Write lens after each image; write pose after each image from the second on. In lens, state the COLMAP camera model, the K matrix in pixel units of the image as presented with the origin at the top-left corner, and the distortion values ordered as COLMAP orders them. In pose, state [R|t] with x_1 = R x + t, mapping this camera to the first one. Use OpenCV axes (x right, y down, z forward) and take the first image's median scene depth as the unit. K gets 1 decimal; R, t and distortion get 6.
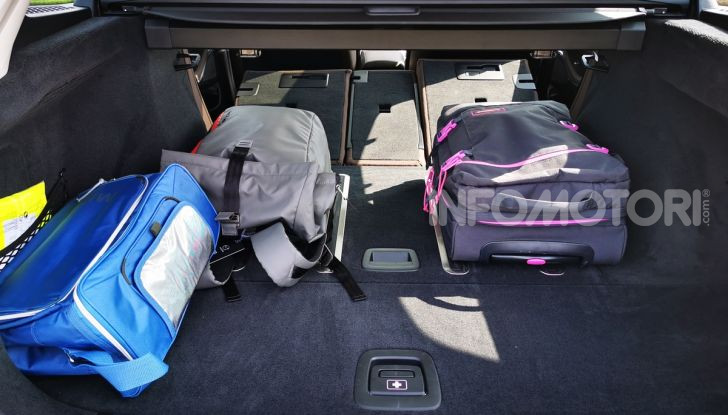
lens RADIAL K [[584.6, 0, 364.0], [0, 584.6, 207.5], [0, 0, 1]] dist [0.063275, -0.116237]
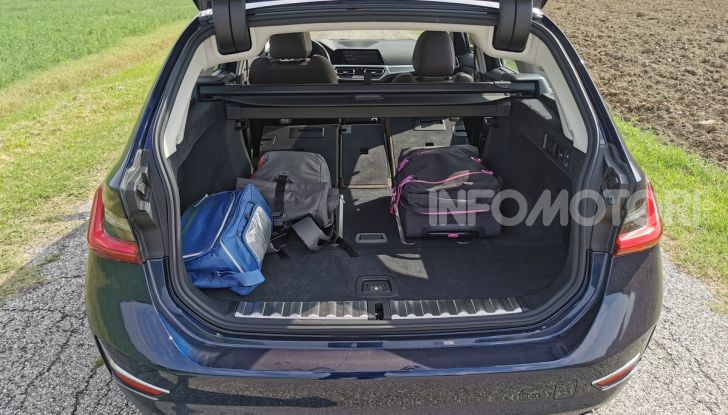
lens RADIAL K [[584.6, 0, 364.0], [0, 584.6, 207.5], [0, 0, 1]] dist [0.063275, -0.116237]
pose [[0.998981, -0.022257, 0.039260, -0.042076], [0.024934, 0.997300, -0.069079, 0.117897], [-0.037616, 0.069988, 0.996838, -0.728207]]
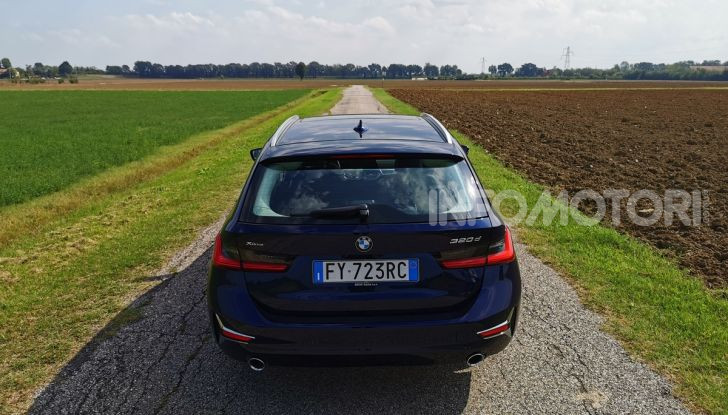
lens RADIAL K [[584.6, 0, 364.0], [0, 584.6, 207.5], [0, 0, 1]] dist [0.063275, -0.116237]
pose [[0.999379, -0.025042, 0.024806, -0.037457], [0.030213, 0.971068, -0.236883, 0.180349], [-0.018157, 0.237485, 0.971221, -0.930935]]
